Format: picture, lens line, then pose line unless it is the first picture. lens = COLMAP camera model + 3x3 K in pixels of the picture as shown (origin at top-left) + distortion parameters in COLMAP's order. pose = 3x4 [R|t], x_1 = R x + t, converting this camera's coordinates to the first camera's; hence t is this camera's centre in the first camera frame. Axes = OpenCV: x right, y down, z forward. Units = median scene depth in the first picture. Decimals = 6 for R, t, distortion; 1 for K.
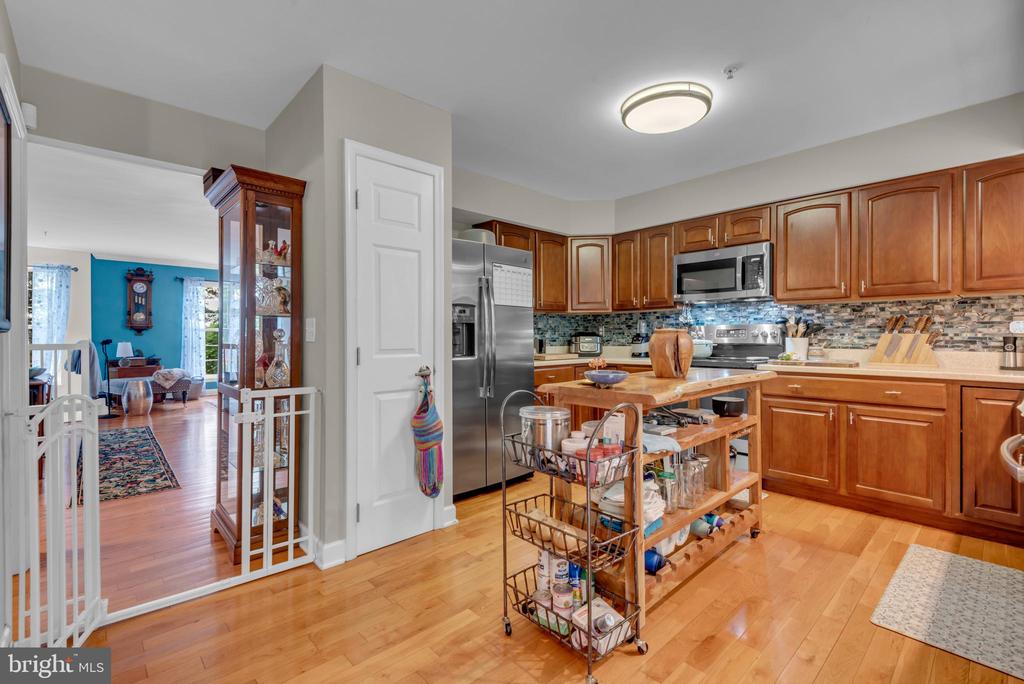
lens RADIAL K [[461.5, 0, 510.6], [0, 461.5, 336.4], [0, 0, 1]] dist [0.023082, -0.011317]
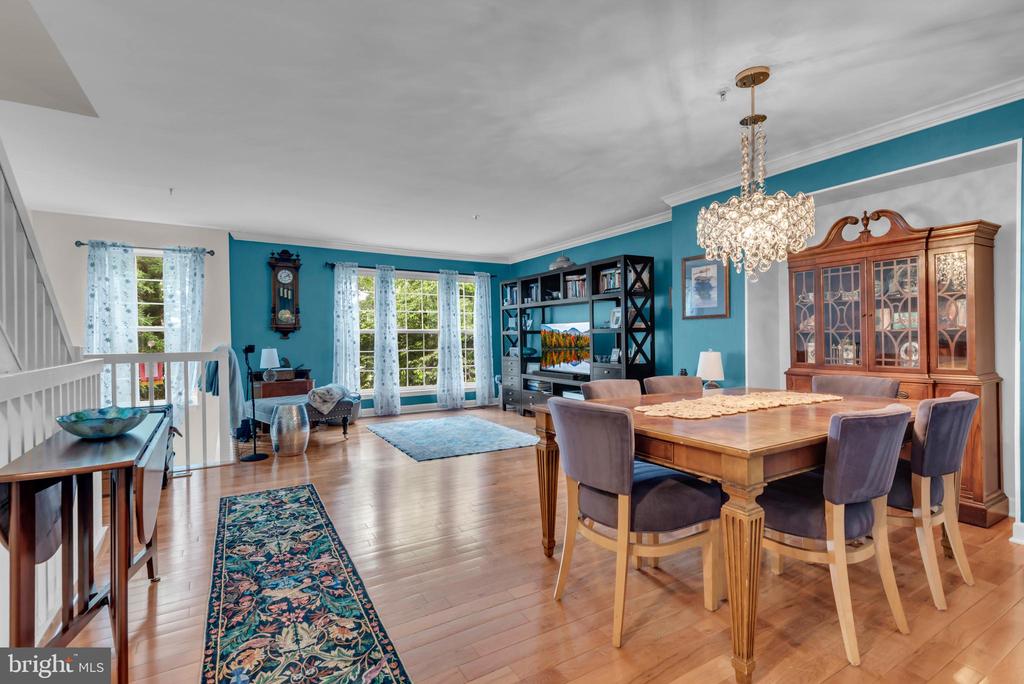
lens RADIAL K [[461.5, 0, 509.4], [0, 461.5, 341.6], [0, 0, 1]] dist [0.023082, -0.011317]
pose [[0.981123, -0.008401, -0.193204, -0.341247], [0.010000, 0.999923, 0.007307, -0.000373], [0.193128, -0.009101, 0.981131, 0.382711]]
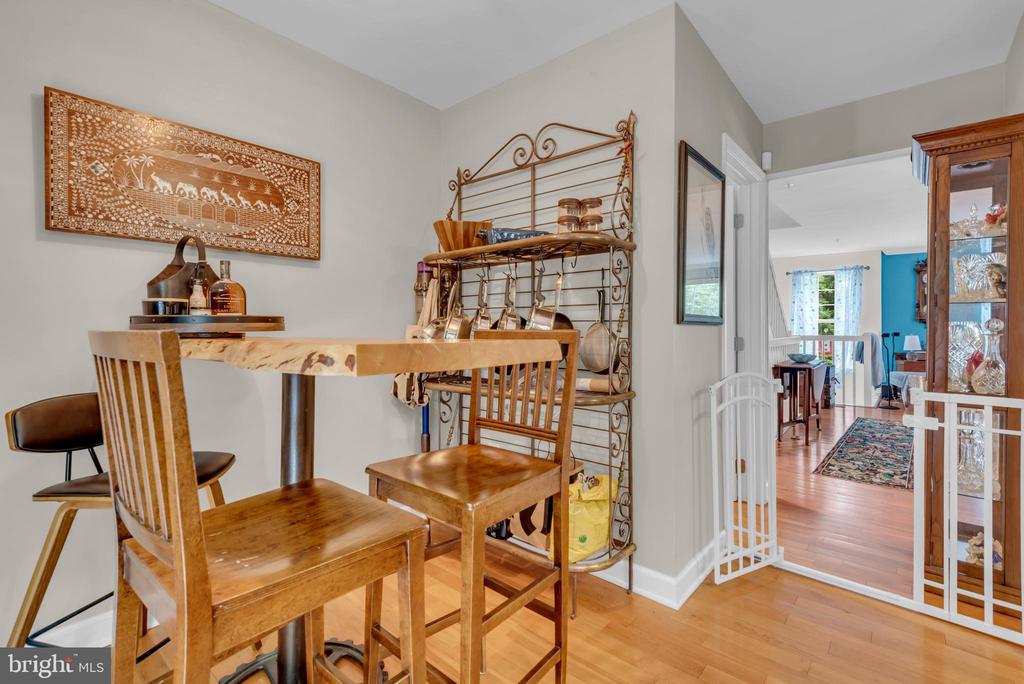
lens RADIAL K [[461.5, 0, 503.6], [0, 461.5, 328.2], [0, 0, 1]] dist [0.023082, -0.011317]
pose [[0.100019, 0.001531, -0.994984, 0.074528], [-0.005018, 0.999987, 0.001034, 0.000650], [0.994973, 0.004889, 0.100026, 0.047817]]
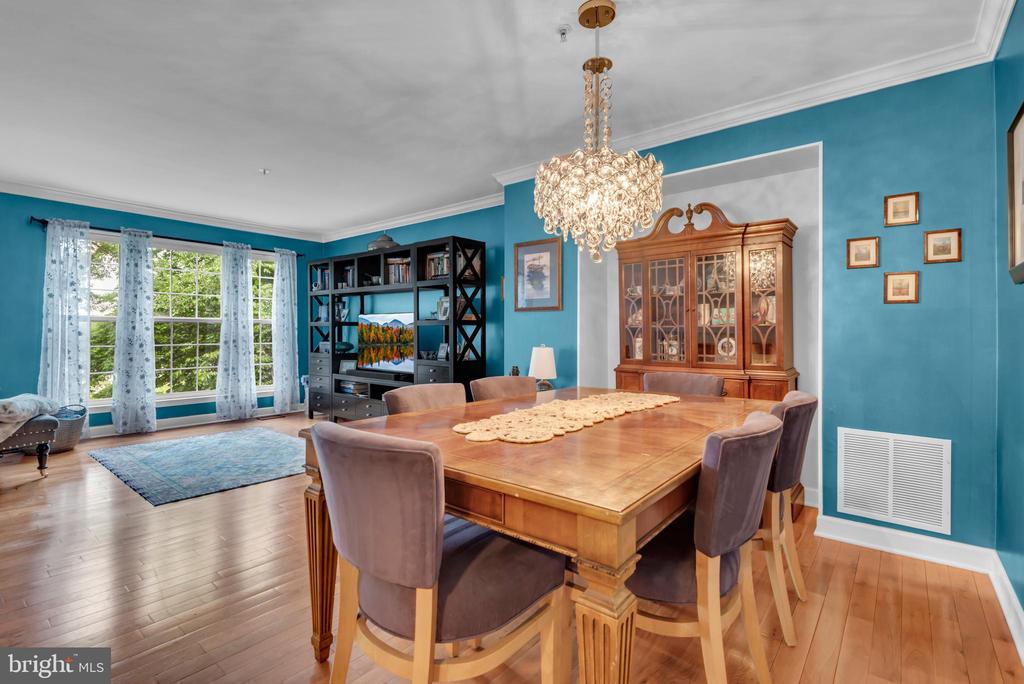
lens RADIAL K [[461.5, 0, 507.2], [0, 461.5, 322.0], [0, 0, 1]] dist [0.023082, -0.011317]
pose [[0.988301, 0.005453, 0.152420, -0.326146], [-0.002080, 0.999750, -0.022281, 0.002481], [-0.152504, 0.021704, 0.988065, 0.490035]]
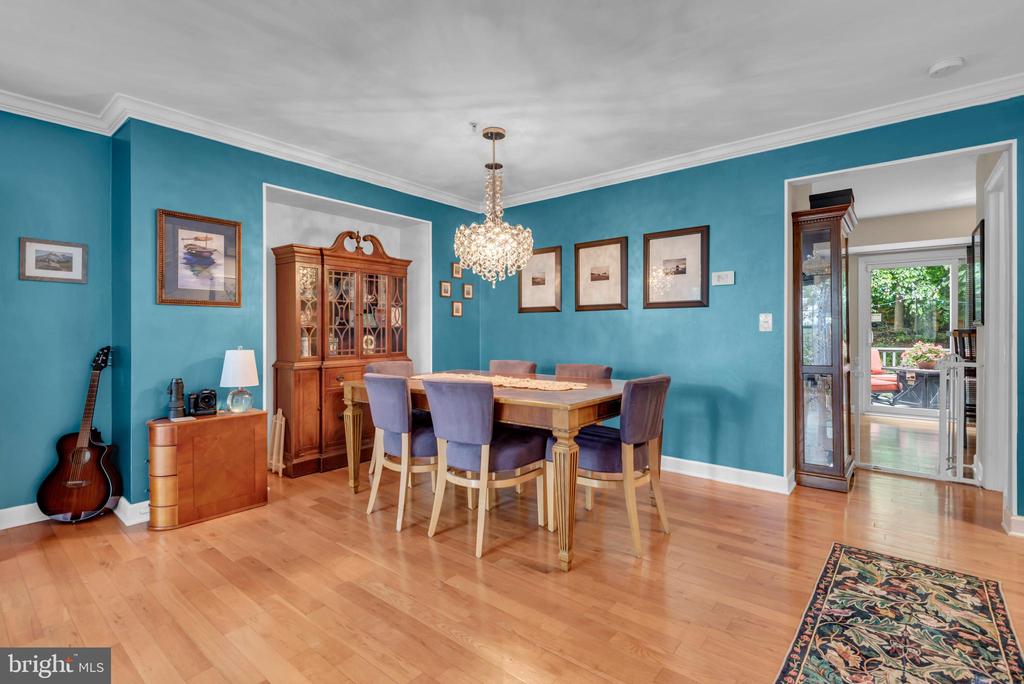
lens RADIAL K [[461.5, 0, 511.7], [0, 461.5, 329.2], [0, 0, 1]] dist [0.023082, -0.011317]
pose [[-0.128899, 0.003194, 0.991653, -0.677200], [0.002329, 0.999993, -0.002918, 0.001071], [-0.991655, 0.001933, -0.128906, 0.792188]]
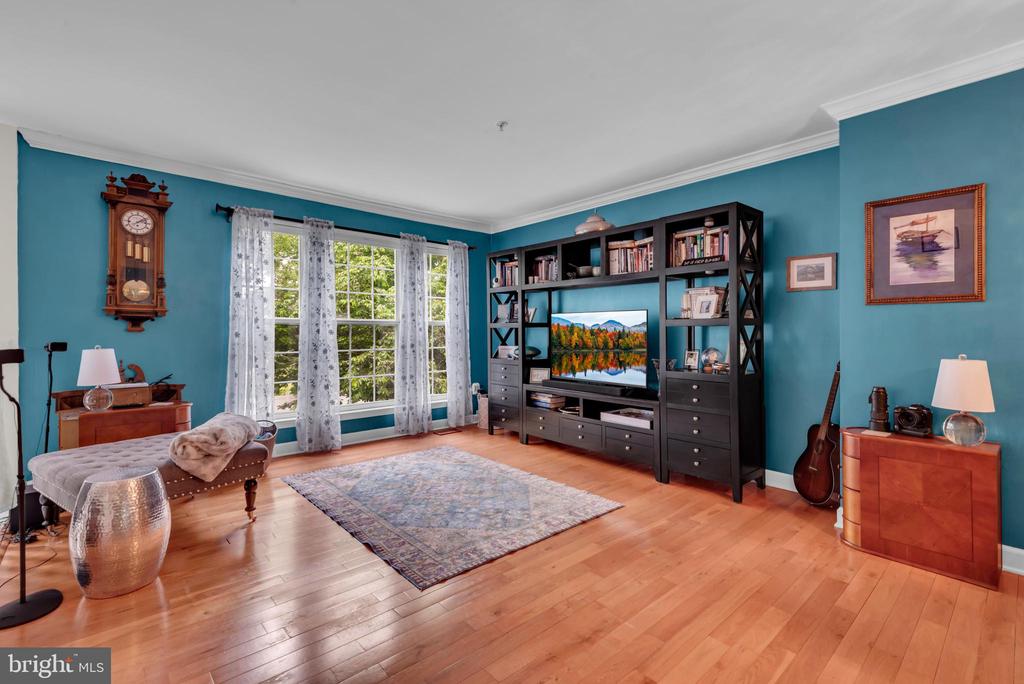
lens RADIAL K [[461.5, 0, 514.6], [0, 461.5, 327.7], [0, 0, 1]] dist [0.023082, -0.011317]
pose [[0.999992, -0.002715, -0.002901, -0.519573], [0.002682, 0.999933, -0.011264, -0.000494], [0.002931, 0.011256, 0.999932, 0.664882]]
